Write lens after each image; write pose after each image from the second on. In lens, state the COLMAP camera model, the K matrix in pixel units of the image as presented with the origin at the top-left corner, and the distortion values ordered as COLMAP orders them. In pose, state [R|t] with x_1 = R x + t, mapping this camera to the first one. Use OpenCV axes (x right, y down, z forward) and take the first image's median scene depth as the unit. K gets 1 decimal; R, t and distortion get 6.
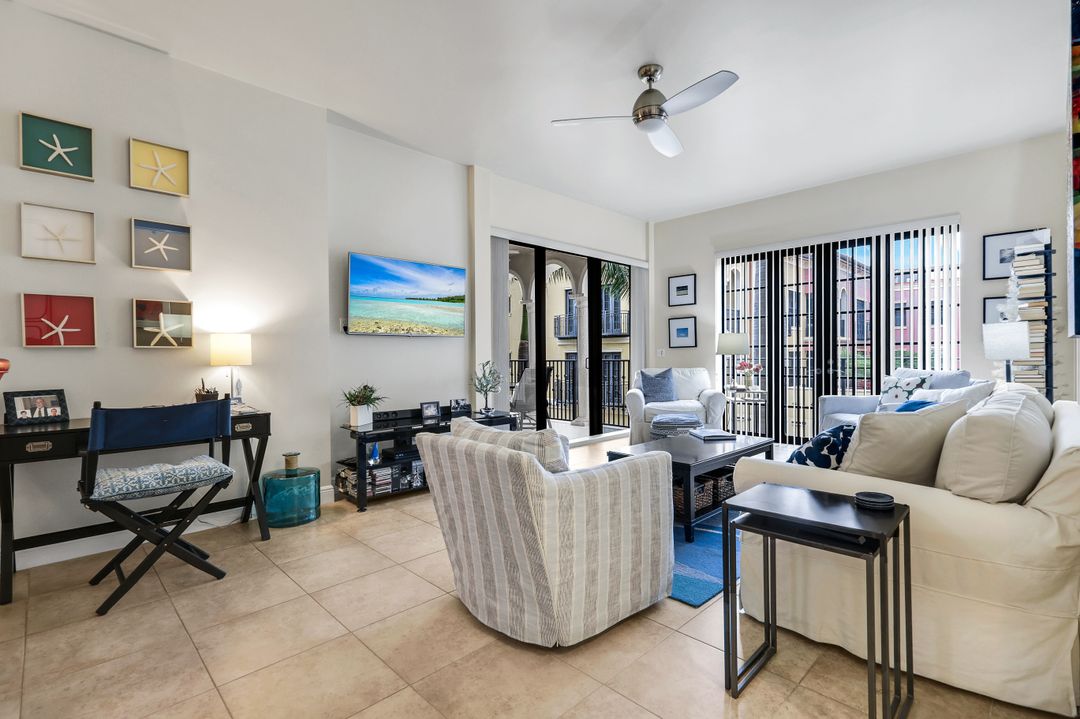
lens RADIAL K [[513.2, 0, 540.0], [0, 513.2, 359.5], [0, 0, 1]] dist [0.002425, 0.000175]
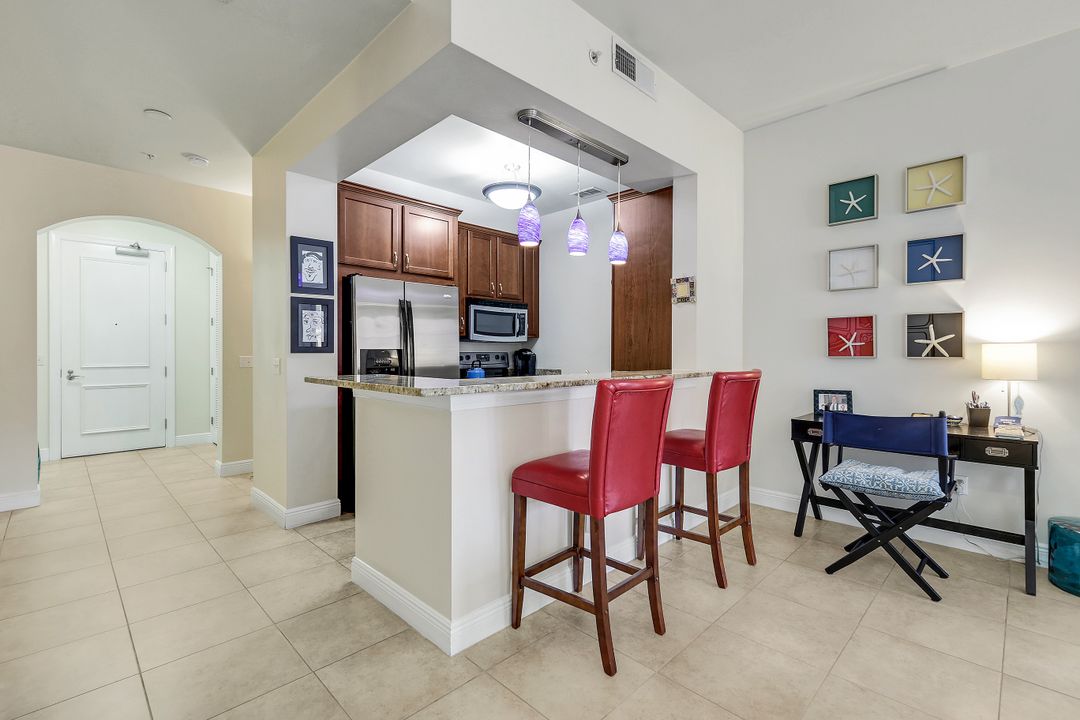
lens RADIAL K [[486.8, 0, 542.5], [0, 486.8, 353.6], [0, 0, 1]] dist [0.008677, -0.000143]
pose [[-0.001670, 0.013859, -0.999903, 0.232586], [-0.006660, 0.999882, 0.013870, -0.037914], [0.999976, 0.006682, -0.001578, 0.199514]]
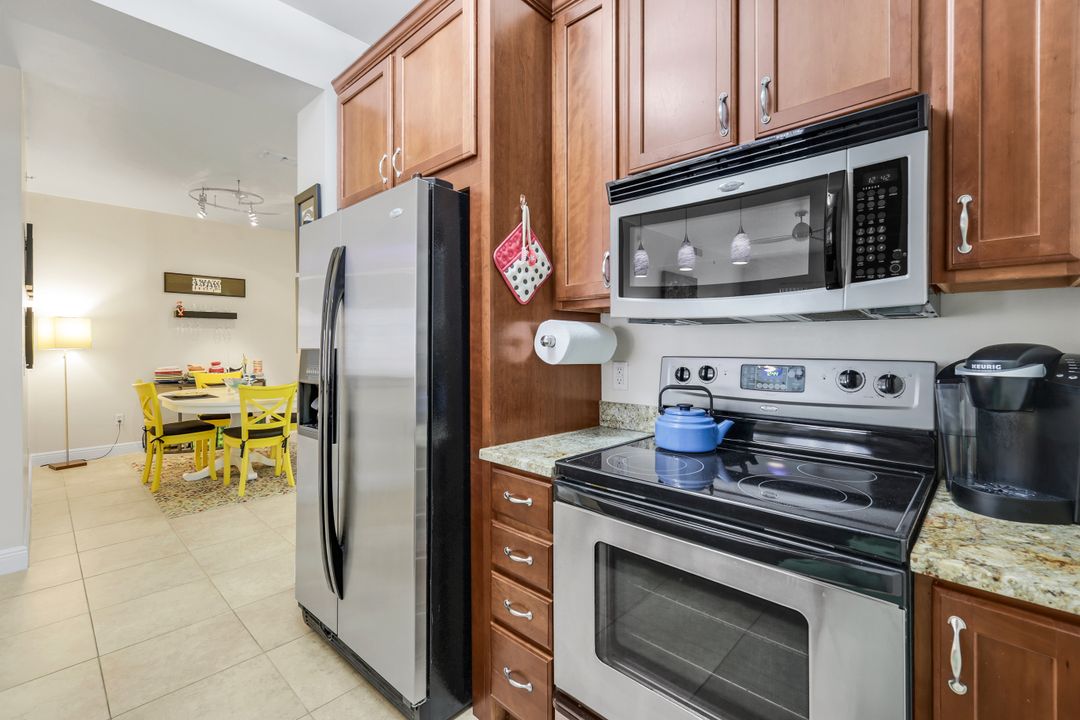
lens RADIAL K [[473.7, 0, 537.7], [0, 473.7, 345.0], [0, 0, 1]] dist [0.001705, 0.000157]
pose [[-0.999510, 0.009068, -0.029949, -1.113640], [0.008804, 0.999921, 0.008945, -0.036489], [0.030028, 0.008677, -0.999511, 0.420711]]
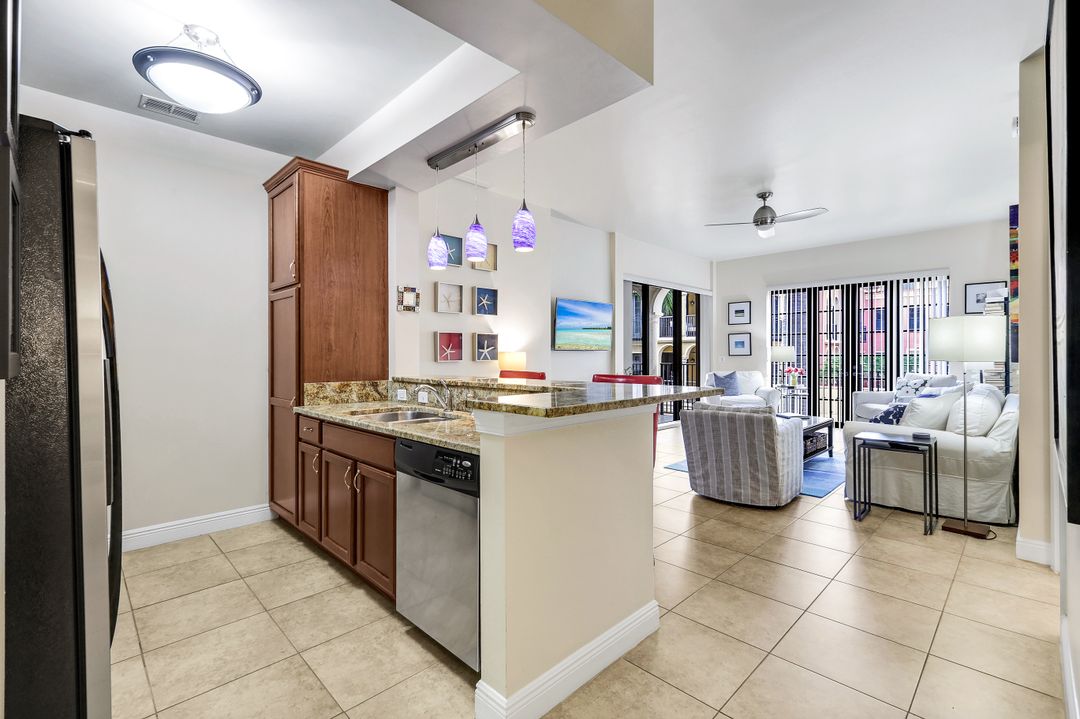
lens RADIAL K [[486.8, 0, 542.5], [0, 486.8, 353.1], [0, 0, 1]] dist [0.008677, -0.000143]
pose [[0.999987, 0.004069, 0.003102, -0.505525], [-0.004040, 0.999946, -0.009539, -0.032081], [-0.003141, 0.009526, 0.999950, -0.570813]]
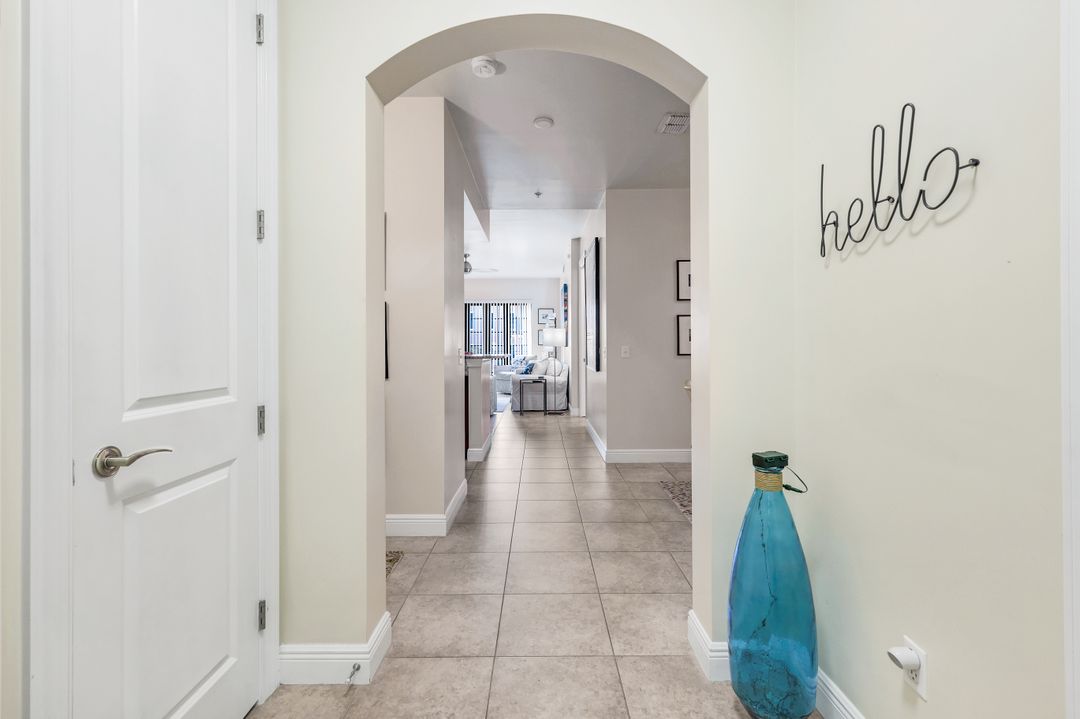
lens RADIAL K [[473.7, 0, 537.7], [0, 473.7, 344.5], [0, 0, 1]] dist [0.001705, 0.000157]
pose [[0.708464, 0.005712, 0.705724, -1.441383], [0.003967, 0.999919, -0.012076, -0.006578], [-0.705736, 0.011355, 0.708384, -1.250606]]
